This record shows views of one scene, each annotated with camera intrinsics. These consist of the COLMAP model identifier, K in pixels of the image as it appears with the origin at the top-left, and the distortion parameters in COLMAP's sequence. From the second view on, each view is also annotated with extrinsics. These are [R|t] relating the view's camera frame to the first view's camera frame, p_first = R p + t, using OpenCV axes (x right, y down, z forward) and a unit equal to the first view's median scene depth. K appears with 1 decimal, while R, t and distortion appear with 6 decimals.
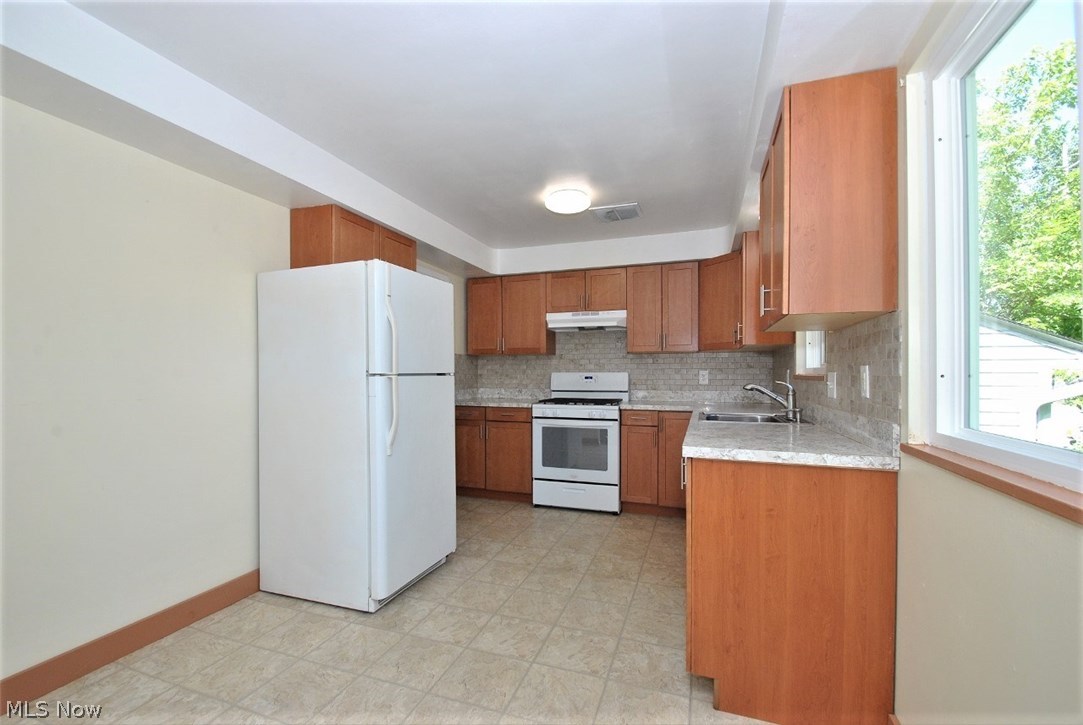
lens RADIAL K [[471.4, 0, 525.3], [0, 471.4, 372.7], [0, 0, 1]] dist [0.003920, -0.012979]
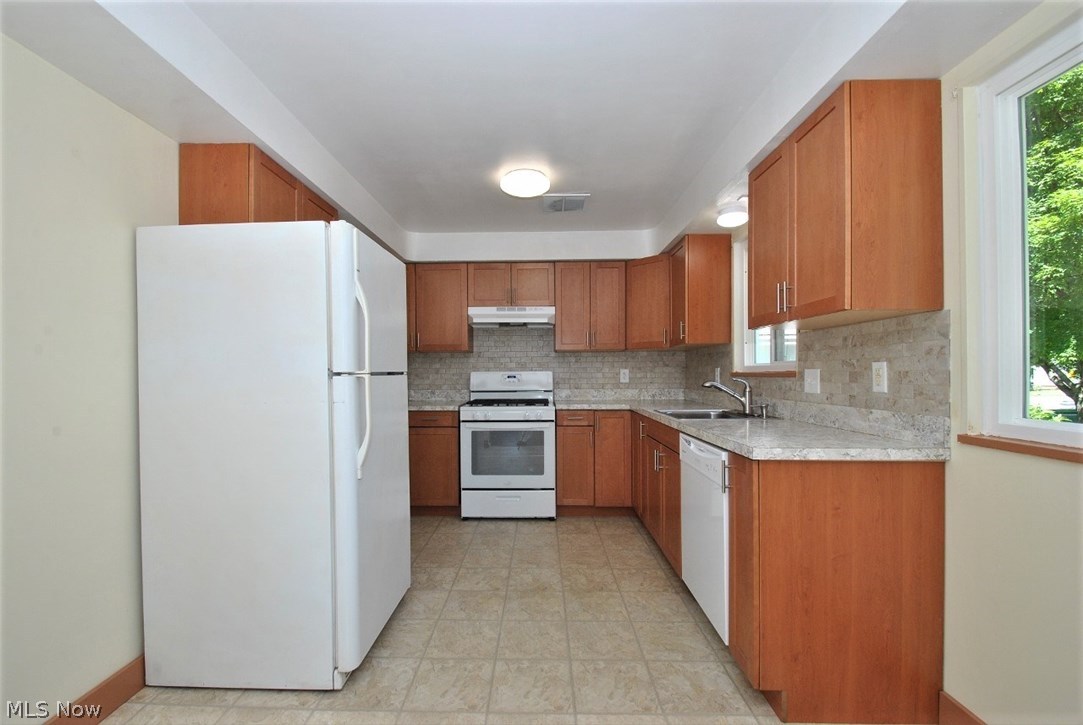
lens RADIAL K [[471.4, 0, 525.3], [0, 471.4, 372.7], [0, 0, 1]] dist [0.003920, -0.012979]
pose [[0.947406, -0.003924, 0.320009, -0.201805], [0.003984, 0.999992, 0.000467, 0.002566], [-0.320008, 0.000832, 0.947414, 0.137964]]
